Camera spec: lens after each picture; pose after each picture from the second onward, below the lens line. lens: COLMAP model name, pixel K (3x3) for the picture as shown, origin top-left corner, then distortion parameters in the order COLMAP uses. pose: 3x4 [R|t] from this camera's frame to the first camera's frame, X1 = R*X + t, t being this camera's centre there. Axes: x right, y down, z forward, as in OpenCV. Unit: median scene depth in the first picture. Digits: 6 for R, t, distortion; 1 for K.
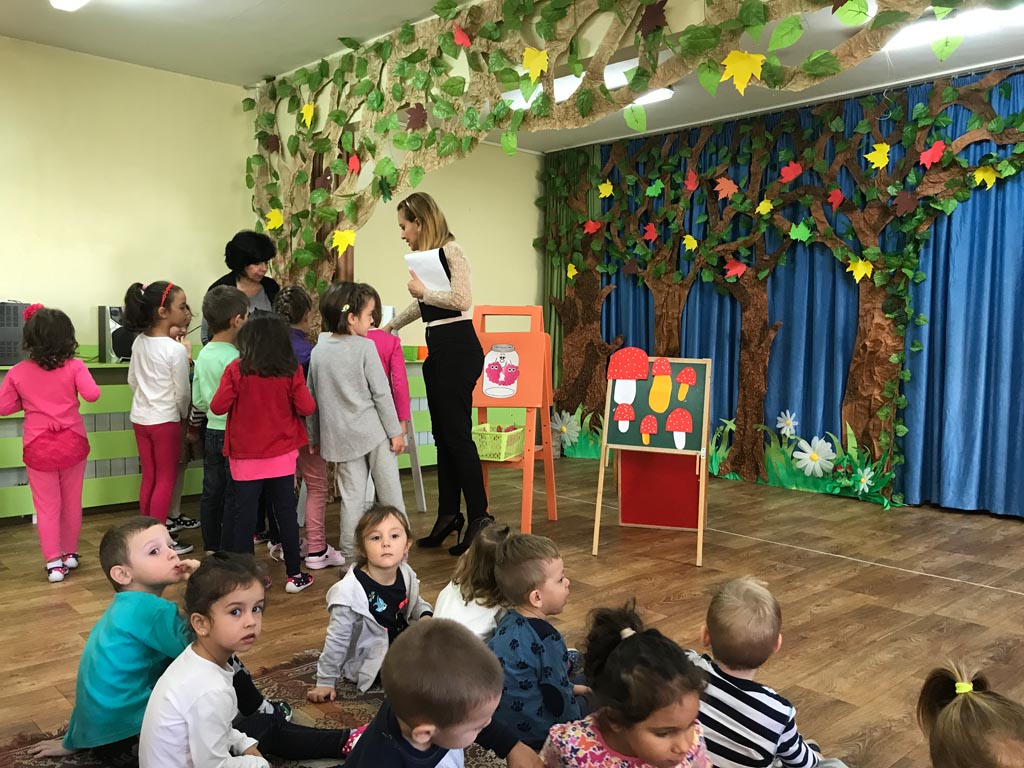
lens RADIAL K [[842.6, 0, 504.7], [0, 842.6, 374.5], [0, 0, 1]] dist [0.022976, -0.015738]
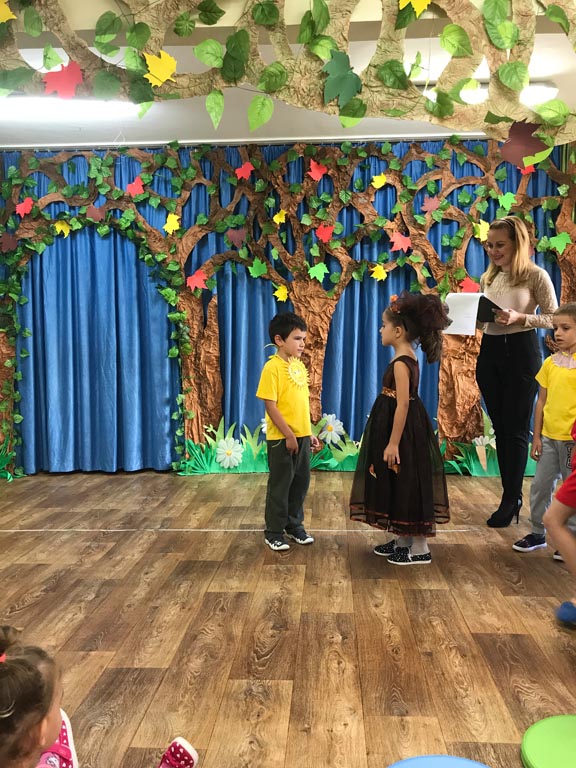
lens RADIAL K [[632.0, 0, 292.4], [0, 632.0, 378.2], [0, 0, 1]] dist [0.022976, -0.015738]
pose [[0.714248, -0.060934, 0.697235, 0.095186], [0.056242, 0.997978, 0.029603, -0.000703], [-0.697630, 0.018070, 0.716231, 0.010439]]
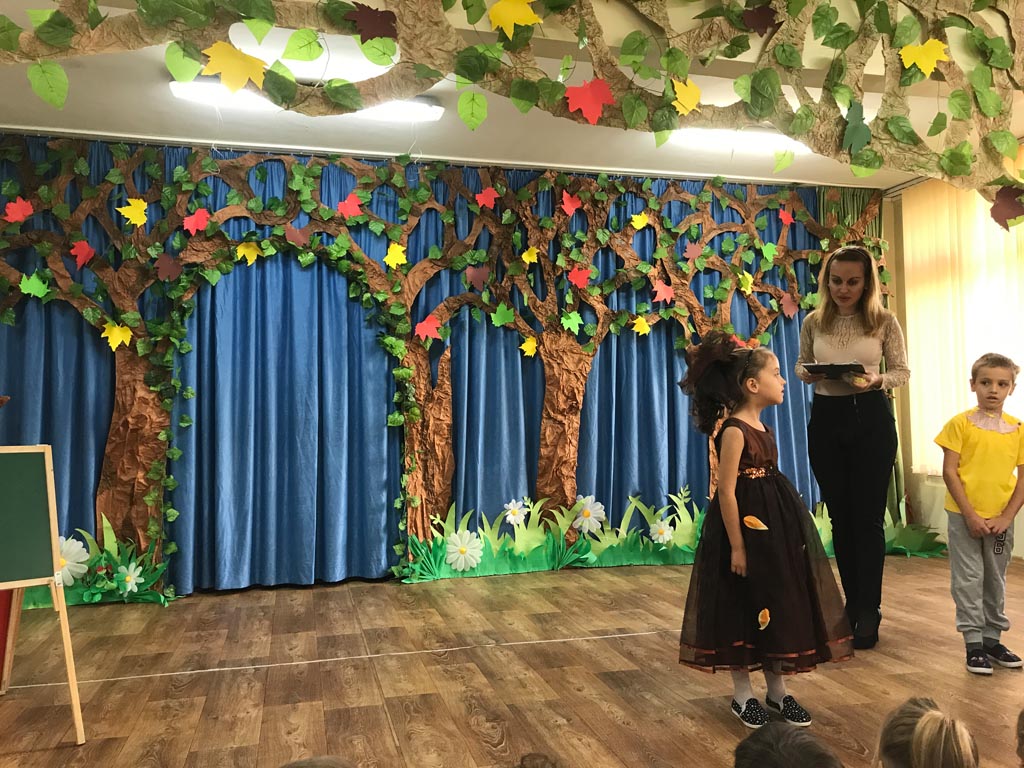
lens RADIAL K [[842.6, 0, 501.9], [0, 842.6, 374.5], [0, 0, 1]] dist [0.022976, -0.015738]
pose [[0.471929, 0.022881, 0.881340, -0.166608], [0.061061, 0.996414, -0.058565, -0.008988], [-0.879520, 0.081454, 0.468840, 0.250035]]
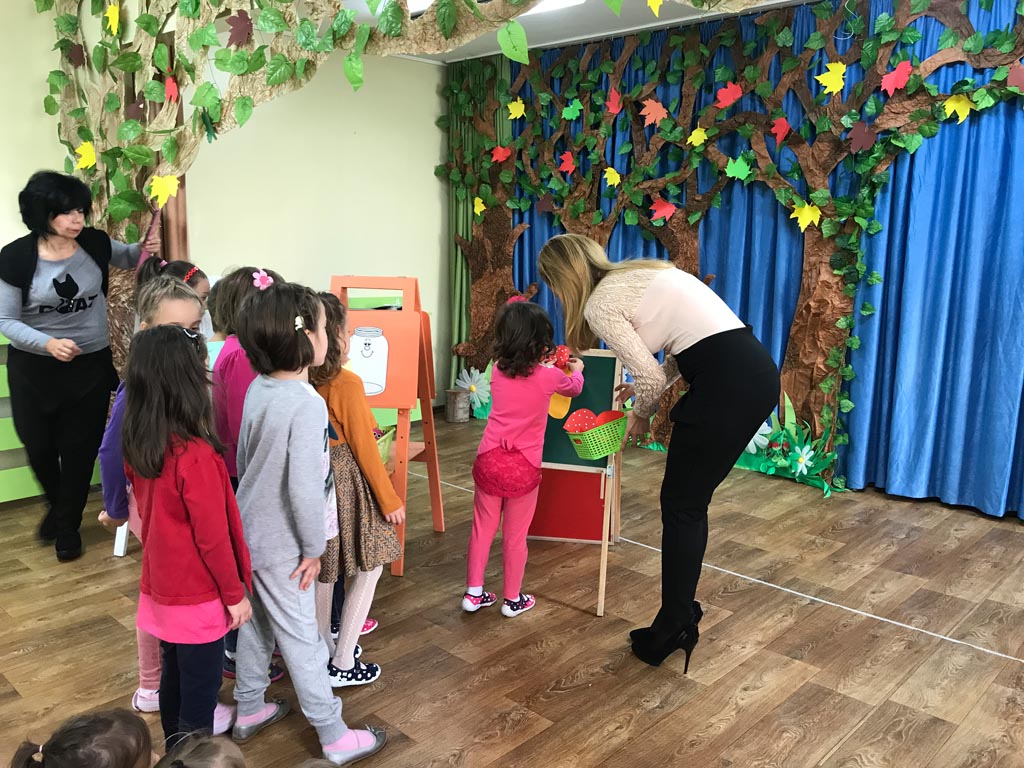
lens RADIAL K [[842.6, 0, 505.0], [0, 842.6, 375.4], [0, 0, 1]] dist [0.022976, -0.015738]
pose [[0.997623, -0.017302, 0.066705, 0.061419], [0.009363, 0.993025, 0.117528, -0.069868], [-0.068273, -0.116624, 0.990827, 0.166613]]
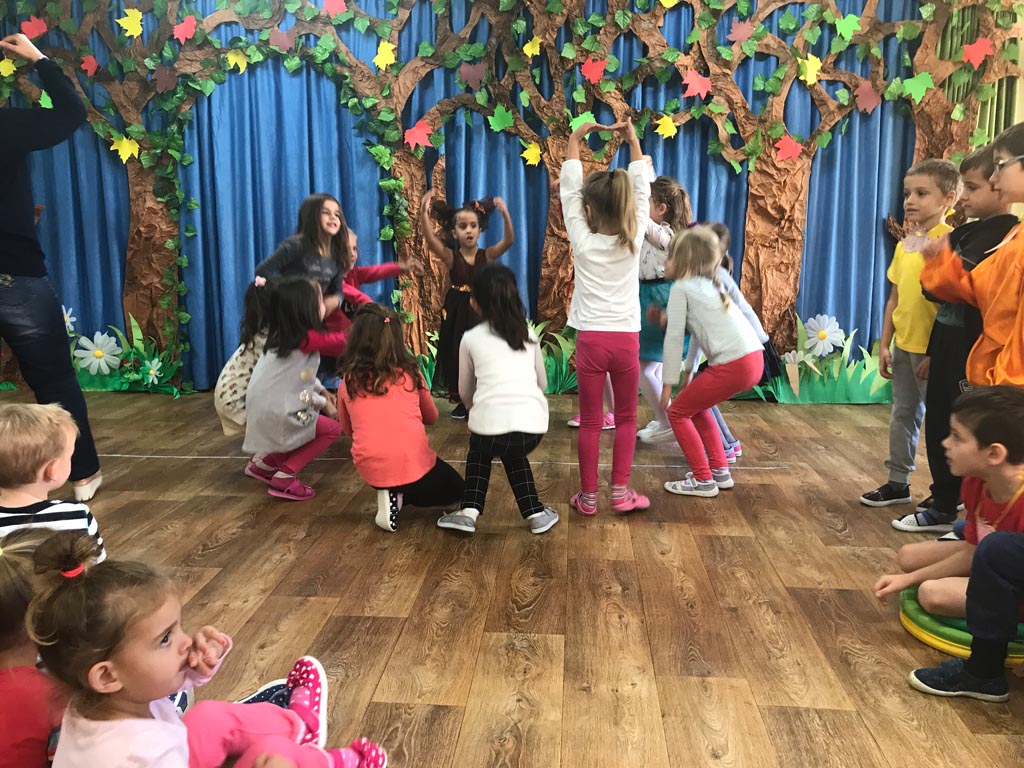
lens RADIAL K [[842.6, 0, 508.7], [0, 842.6, 373.7], [0, 0, 1]] dist [0.022976, -0.015738]
pose [[0.729651, -0.125163, 0.672267, 0.072533], [0.041204, 0.989367, 0.139480, 0.008677], [-0.682577, -0.074072, 0.727050, 0.017166]]
